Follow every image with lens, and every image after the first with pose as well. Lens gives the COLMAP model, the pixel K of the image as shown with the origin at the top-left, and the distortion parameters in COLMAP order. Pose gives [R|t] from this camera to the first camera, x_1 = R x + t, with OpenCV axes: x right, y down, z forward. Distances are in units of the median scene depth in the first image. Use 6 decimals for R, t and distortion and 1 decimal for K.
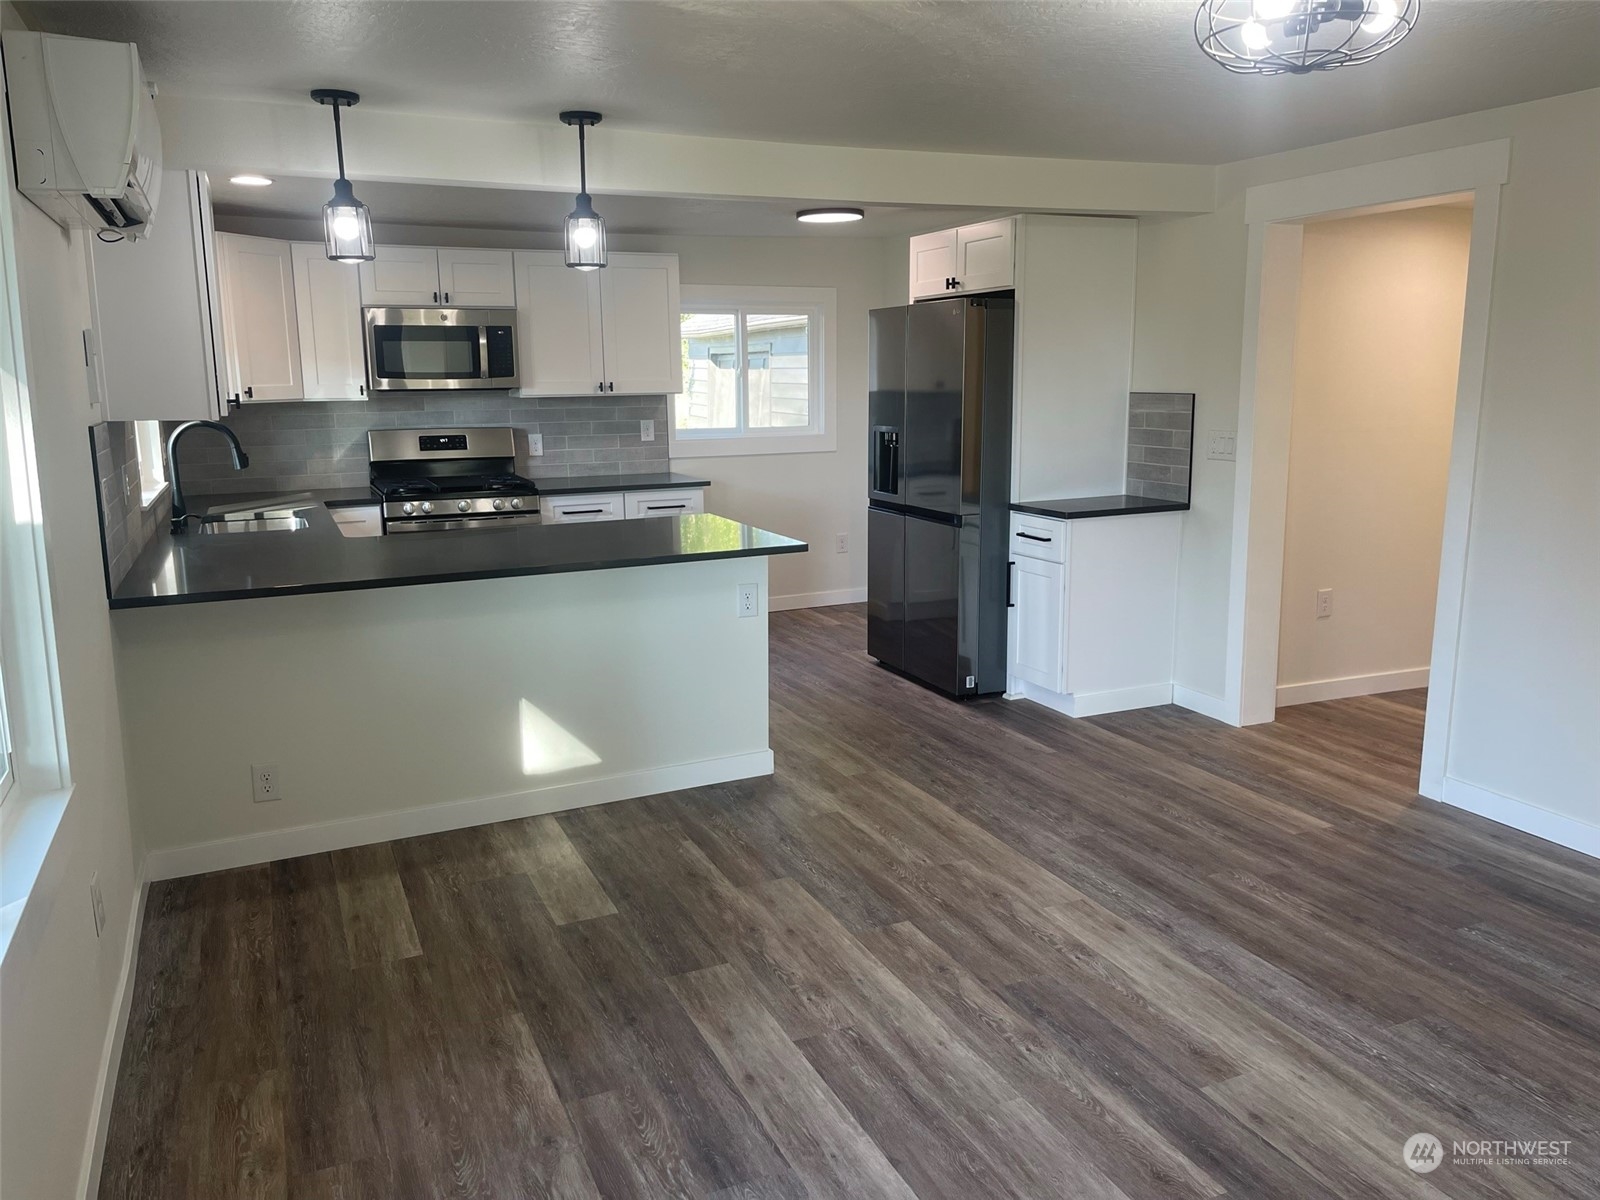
lens RADIAL K [[1203.8, 0, 800.0], [0, 1203.8, 600.0], [0, 0, 1]] dist [0.065342, -0.083594]
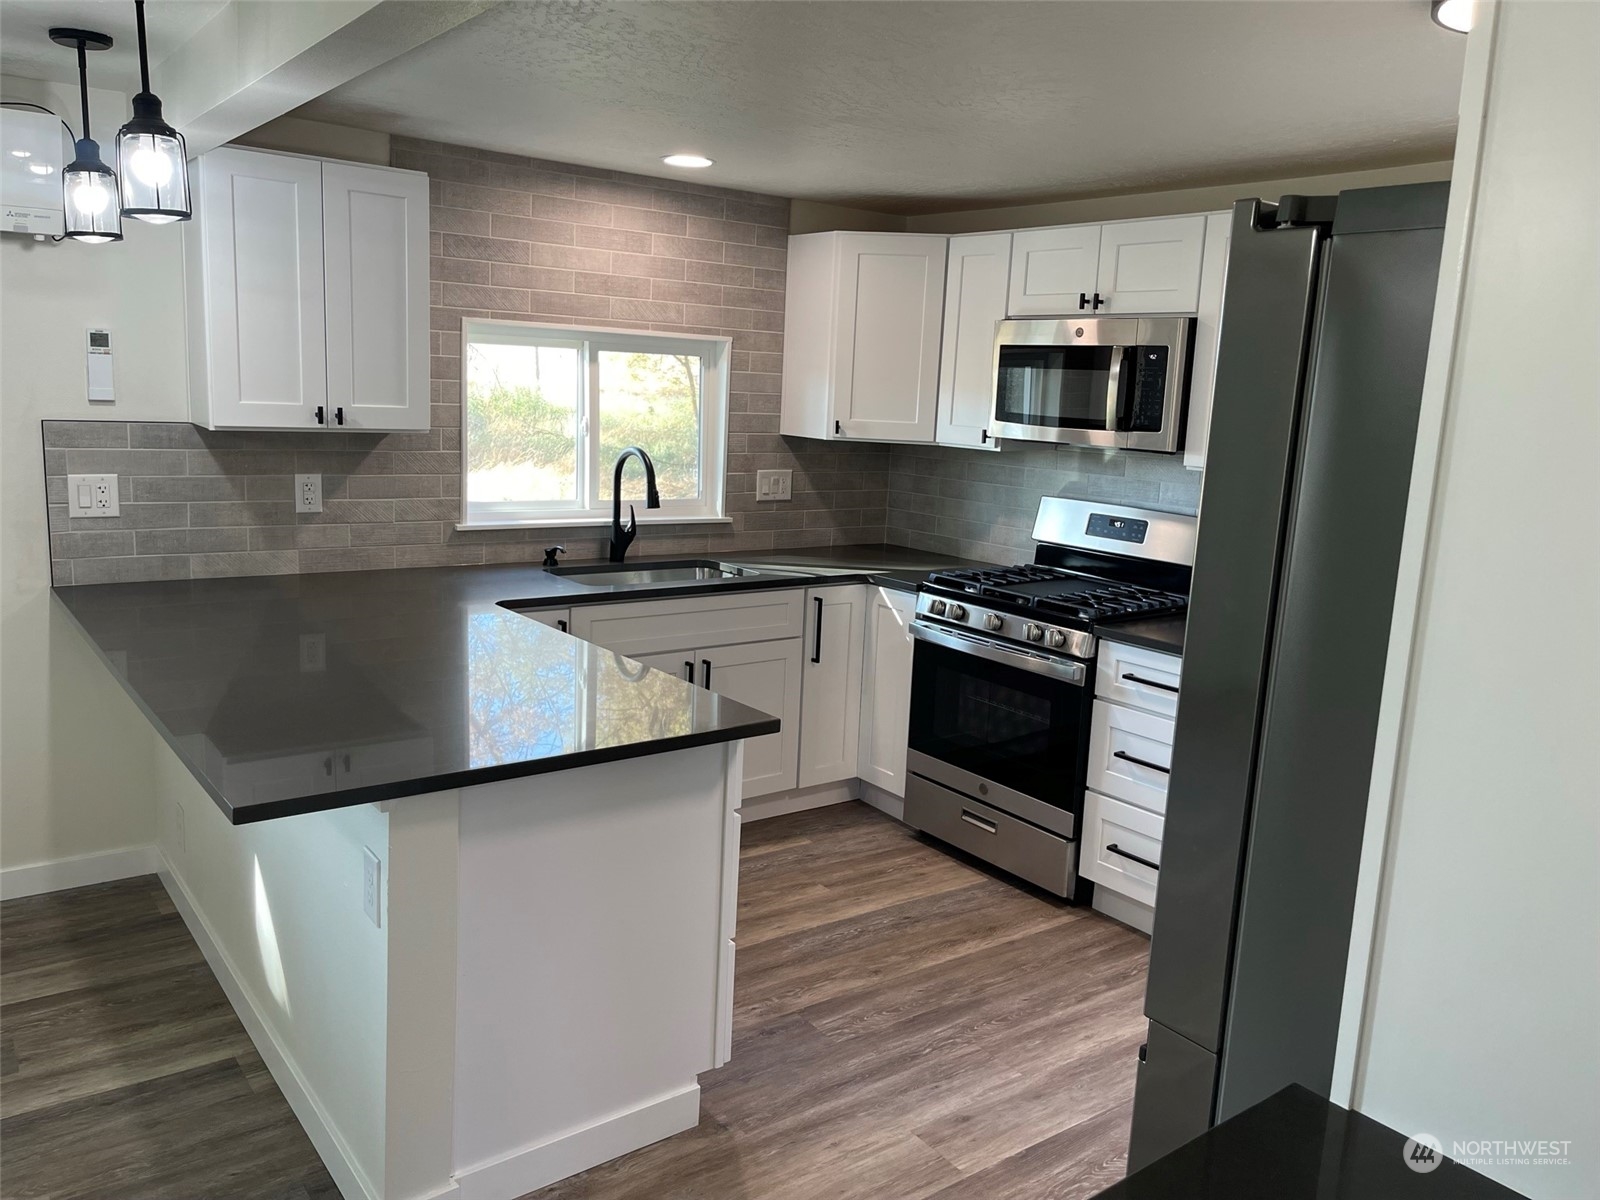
lens RADIAL K [[1240.7, 0, 819.3], [0, 1240.7, 603.7], [0, 0, 1]] dist [0.057720, -0.092644]
pose [[0.240280, 0.187340, -0.952454, 0.571223], [-0.231845, 0.963878, 0.131098, -0.259666], [0.942610, 0.189321, 0.275035, 1.247755]]
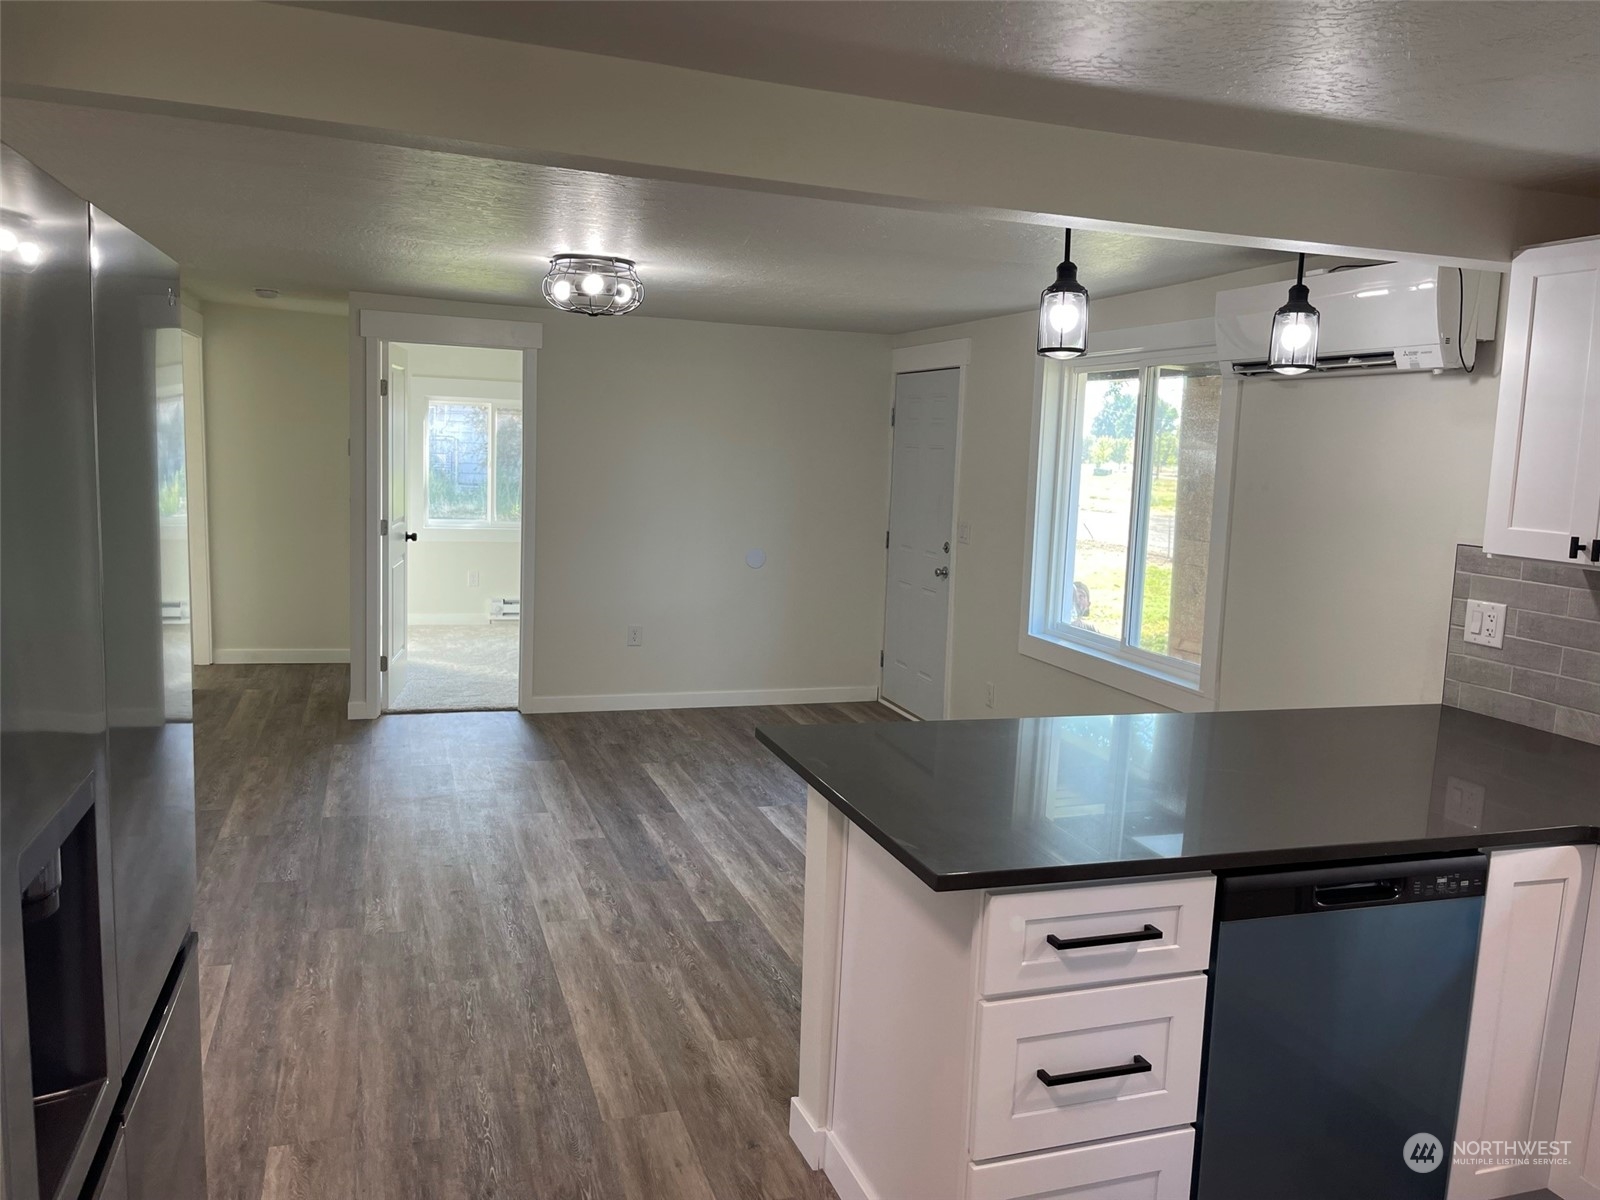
lens RADIAL K [[1240.7, 0, 819.3], [0, 1240.7, 603.7], [0, 0, 1]] dist [0.057720, -0.092644]
pose [[-0.996415, -0.039313, 0.074909, -0.093380], [-0.014153, 0.950453, 0.310547, -0.388876], [-0.083406, 0.308374, -0.947602, 1.928134]]
